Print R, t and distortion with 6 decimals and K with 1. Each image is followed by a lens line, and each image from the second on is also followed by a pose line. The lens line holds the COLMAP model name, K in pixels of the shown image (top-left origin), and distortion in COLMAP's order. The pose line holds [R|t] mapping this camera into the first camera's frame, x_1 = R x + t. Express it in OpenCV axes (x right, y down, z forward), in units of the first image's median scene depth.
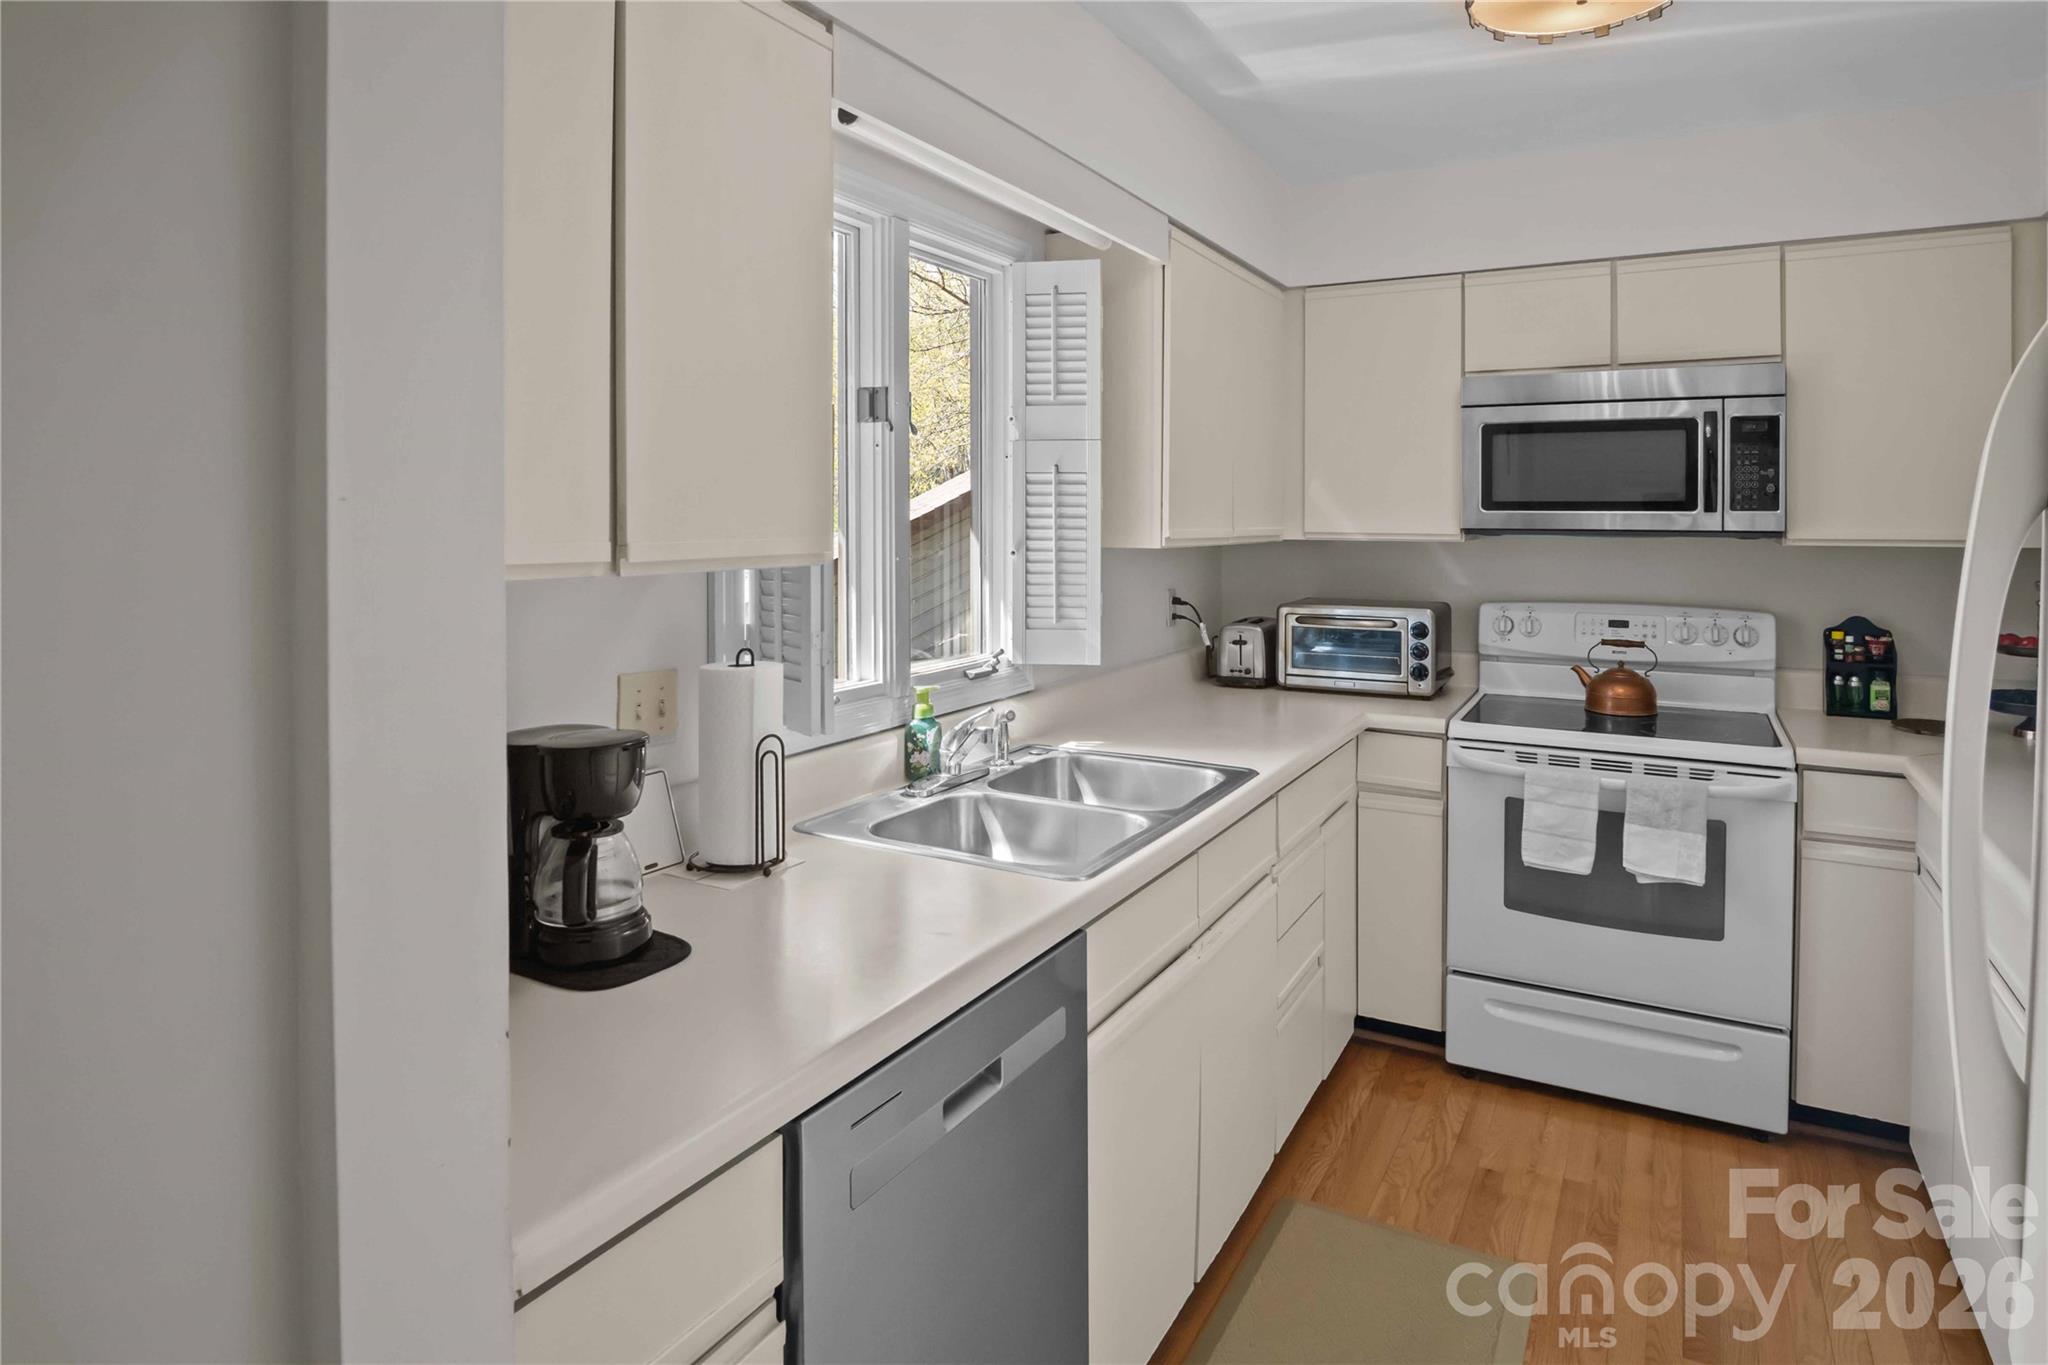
lens RADIAL K [[1130.5, 0, 1028.7], [0, 1130.5, 521.8], [0, 0, 1]] dist [-0.033866, 0.000439]
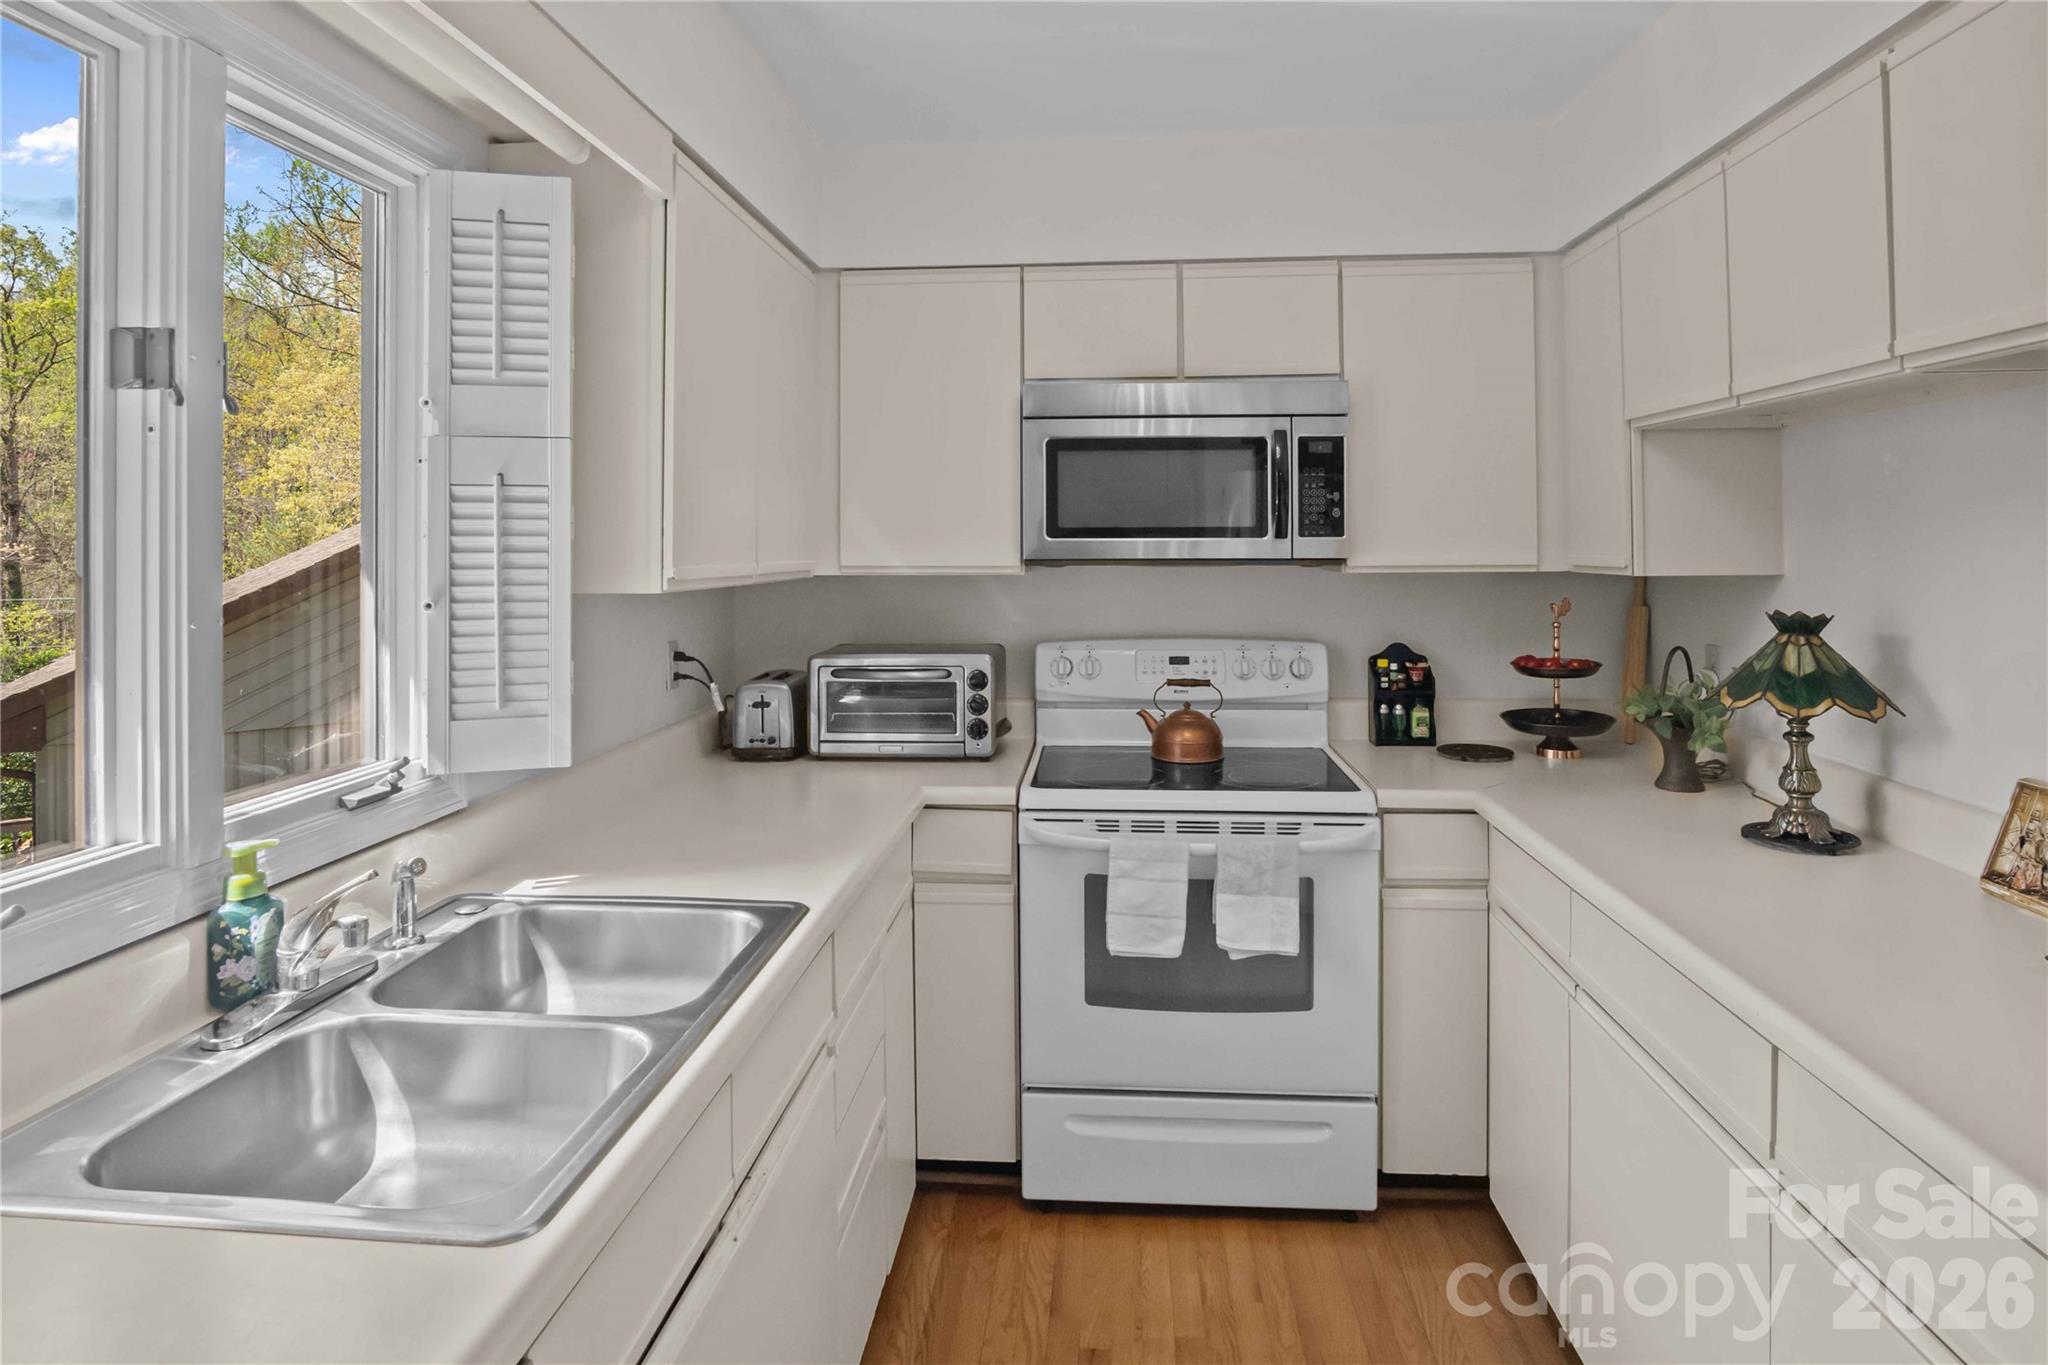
lens RADIAL K [[1135.6, 0, 1035.6], [0, 1135.6, 524.2], [0, 0, 1]] dist [-0.025624, -0.000302]
pose [[0.903097, 0.000209, 0.429437, 0.023454], [0.010015, 0.999718, -0.021548, -0.002435], [-0.429320, 0.023760, 0.902840, 0.253070]]
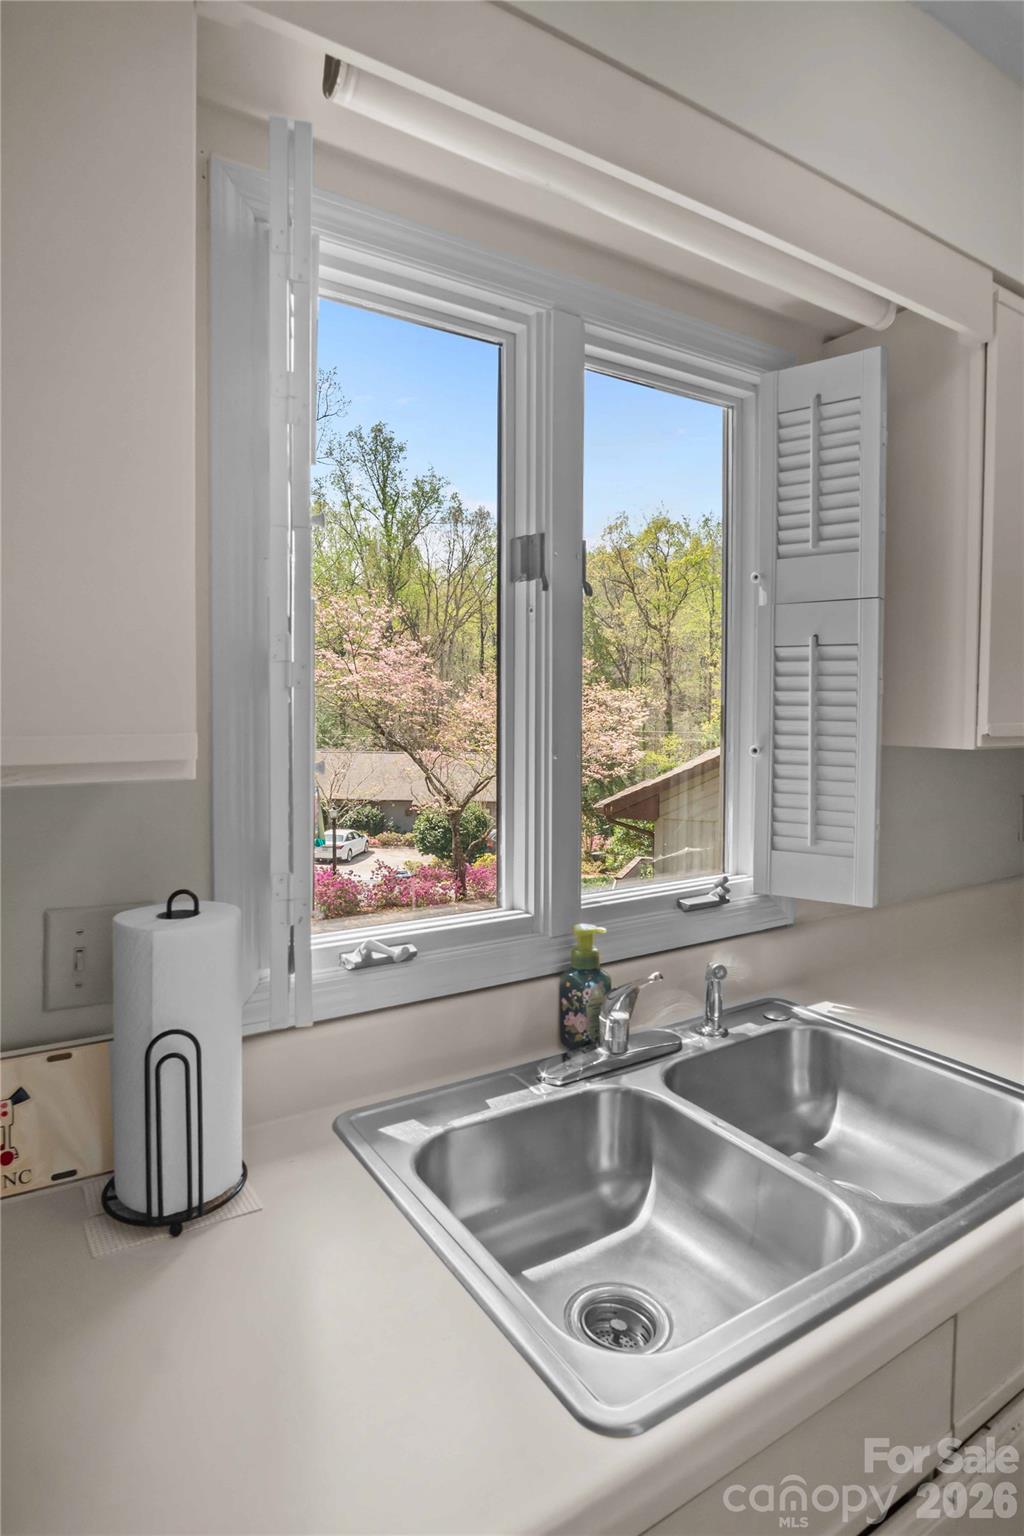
lens RADIAL K [[851.3, 0, 512.8], [0, 851.3, 729.4], [0, 0, 1]] dist [-0.029792, 0.009453]
pose [[0.886756, 0.017861, -0.461893, 0.106318], [-0.006792, 0.999649, 0.025616, -0.000775], [0.462188, -0.019578, 0.886566, 0.403925]]
